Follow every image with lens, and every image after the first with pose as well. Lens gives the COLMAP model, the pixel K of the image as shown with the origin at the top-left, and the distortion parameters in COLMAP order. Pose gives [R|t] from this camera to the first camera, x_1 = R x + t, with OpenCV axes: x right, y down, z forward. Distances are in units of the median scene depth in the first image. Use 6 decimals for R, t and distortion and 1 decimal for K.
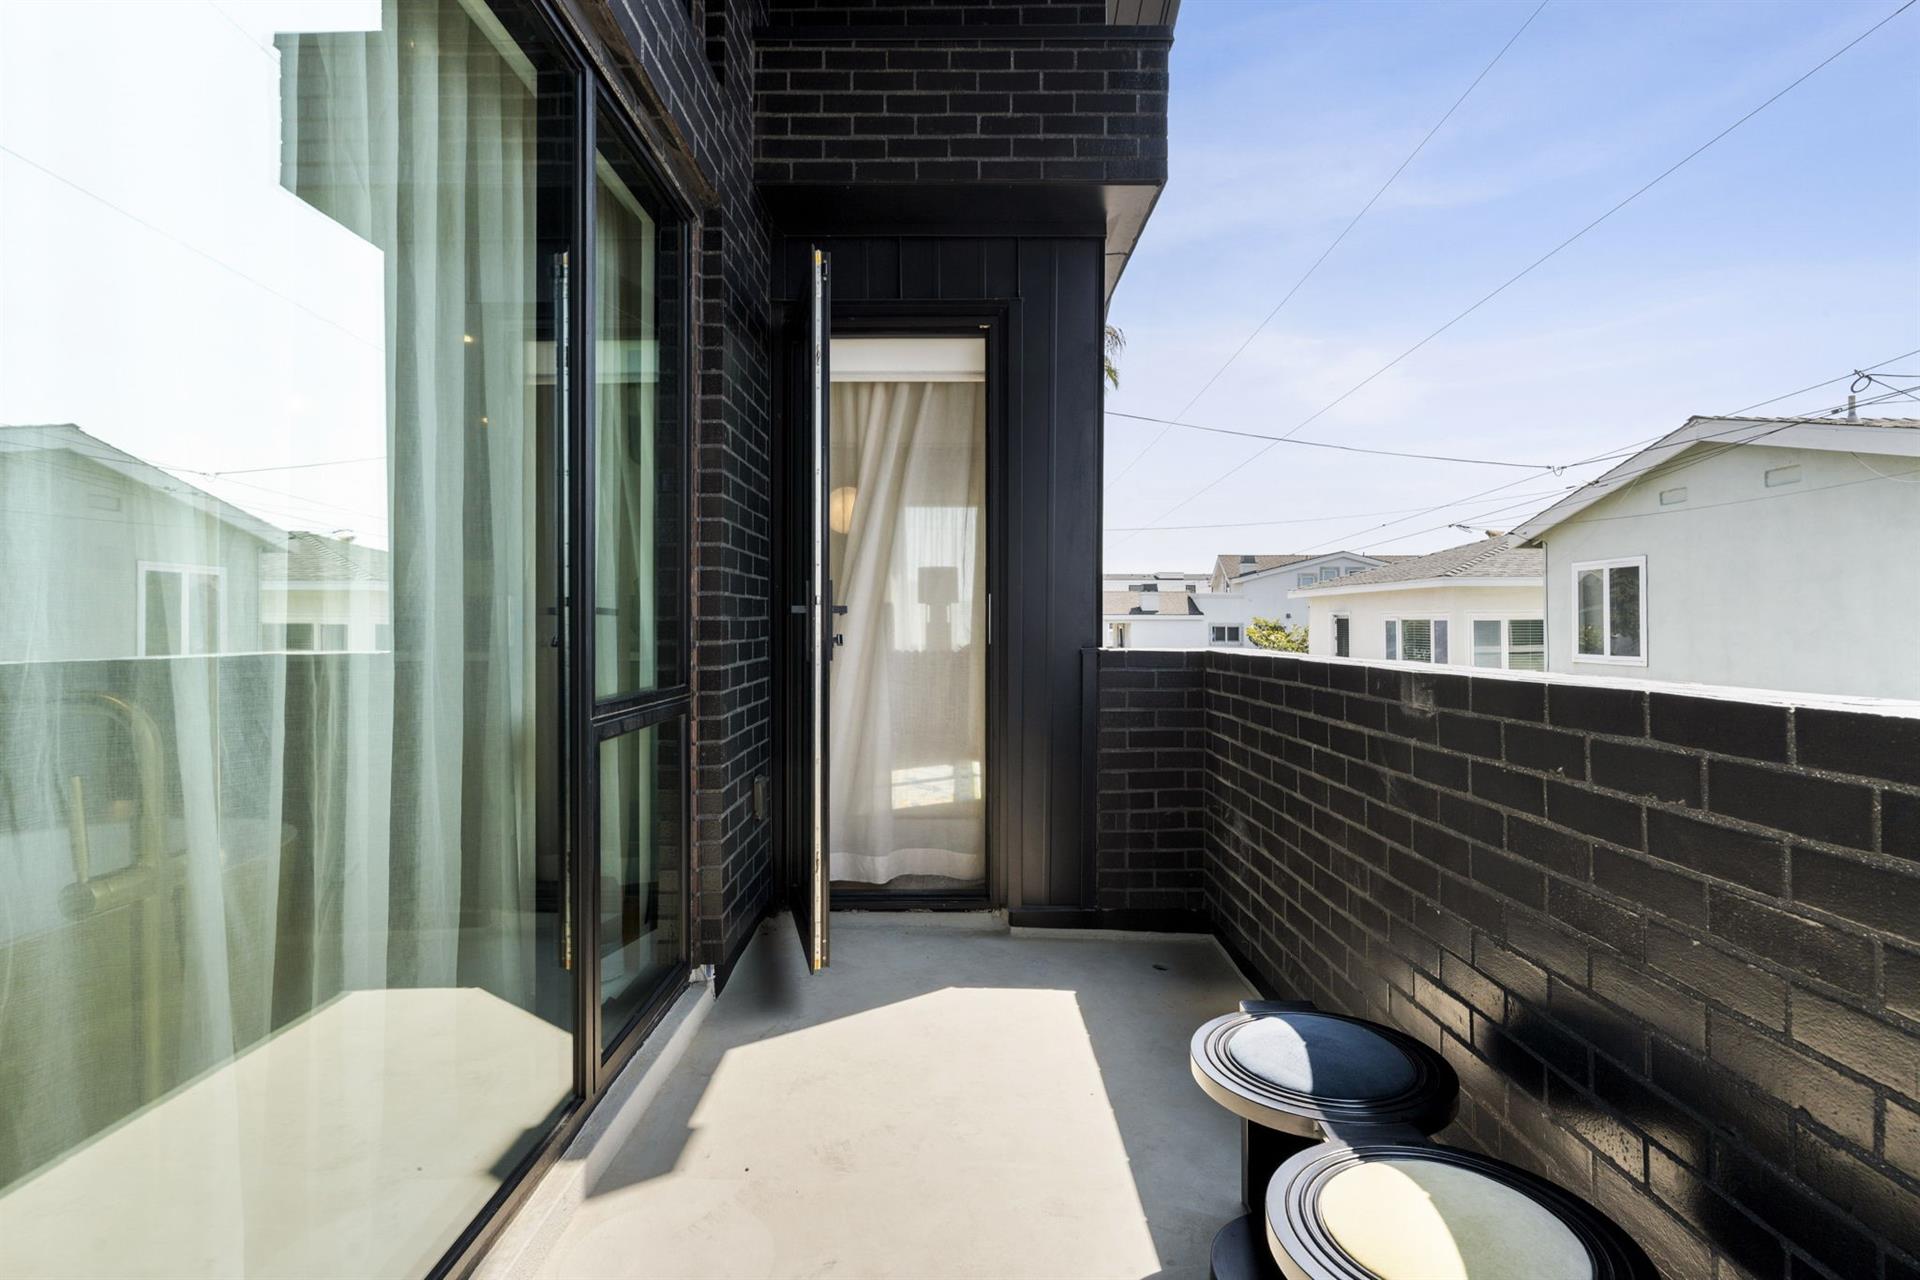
lens RADIAL K [[839.3, 0, 958.1], [0, 839.3, 630.1], [0, 0, 1]] dist [0.000107, -0.000189]
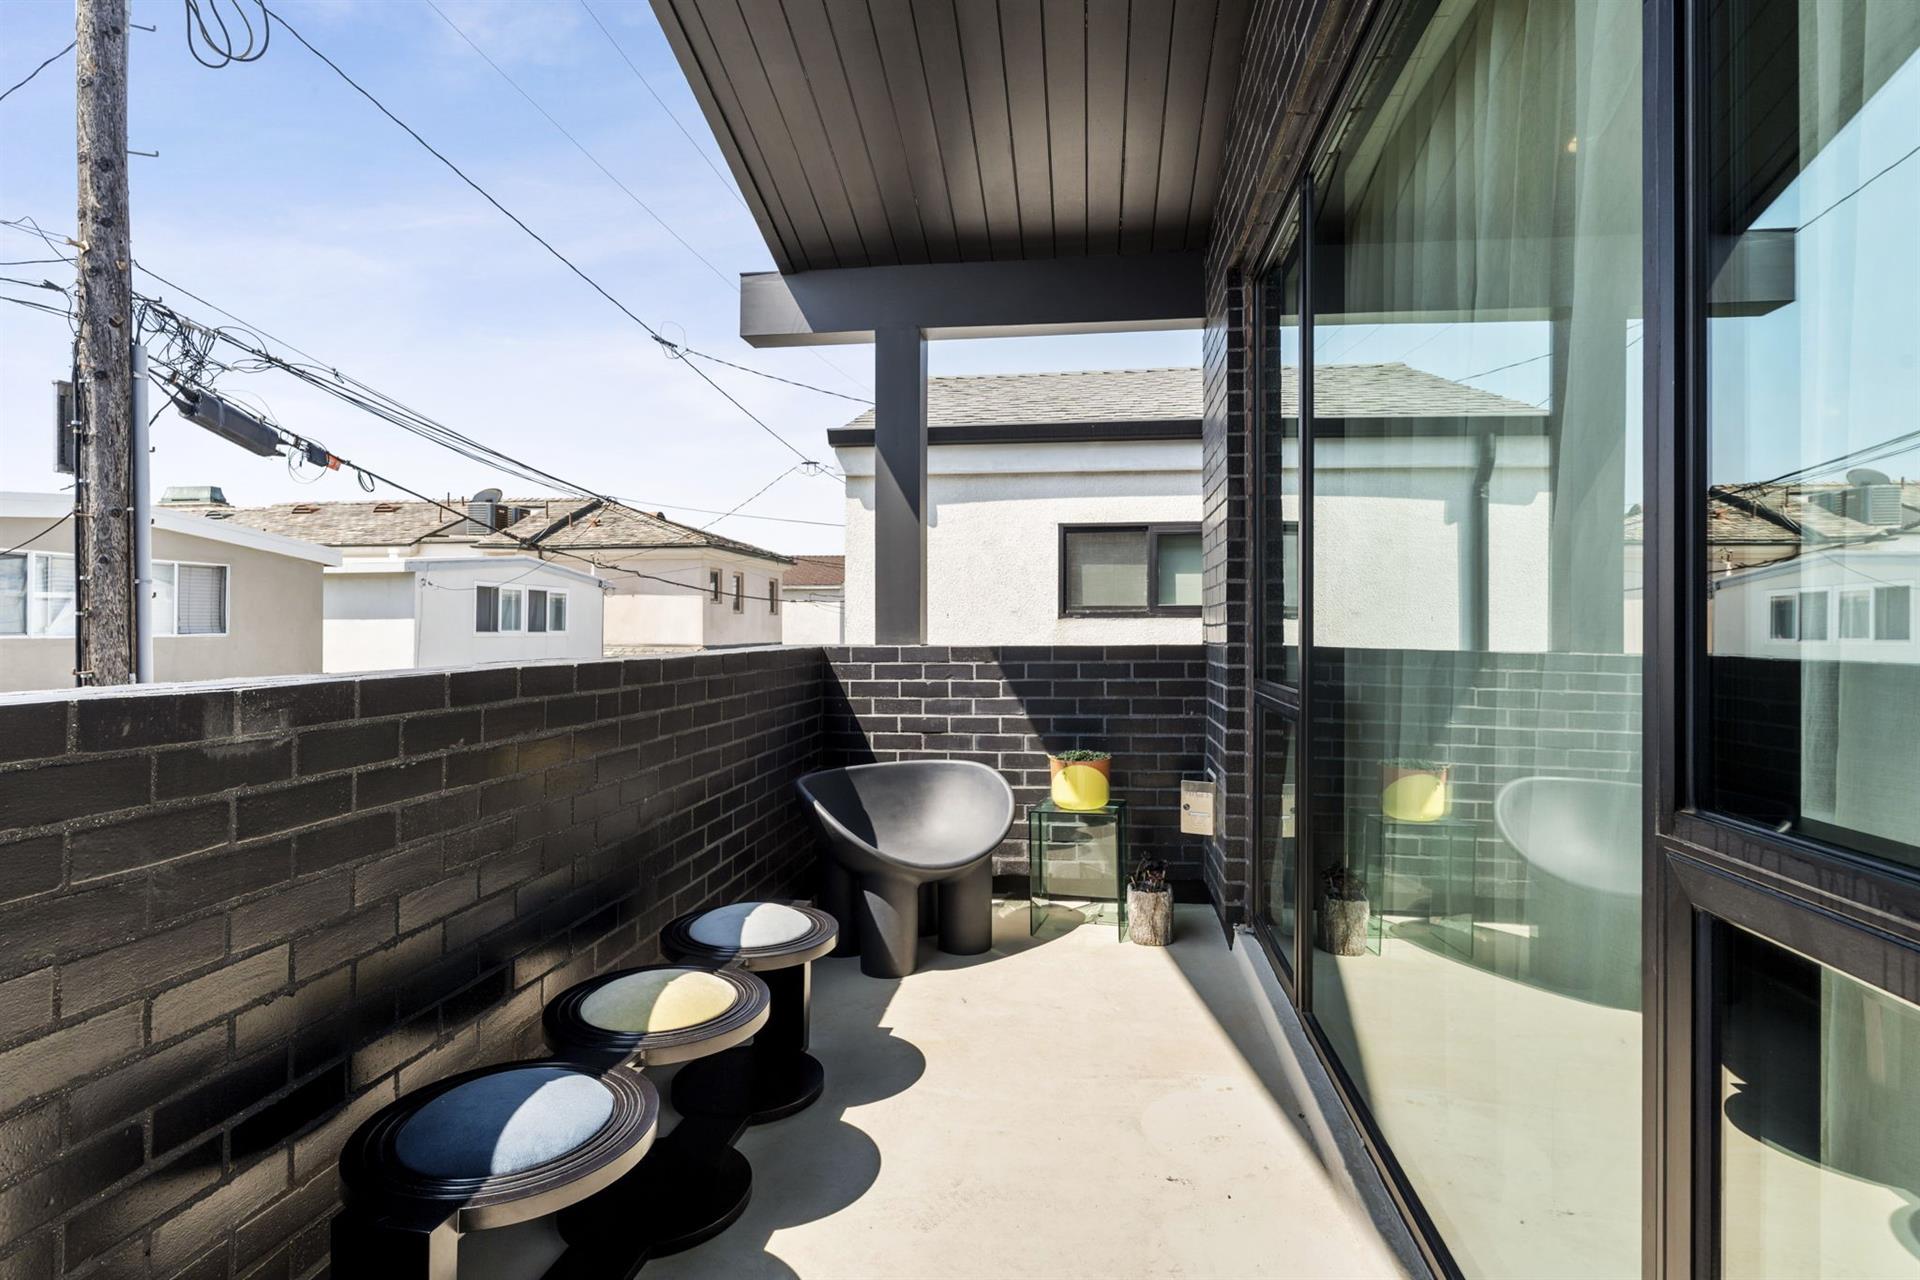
lens RADIAL K [[839.3, 0, 958.1], [0, 839.3, 630.1], [0, 0, 1]] dist [0.000107, -0.000189]
pose [[-0.987741, -0.001022, 0.156098, -0.188516], [-0.000536, 0.999995, 0.003153, -0.001168], [-0.156100, 0.003031, -0.987737, 2.039931]]
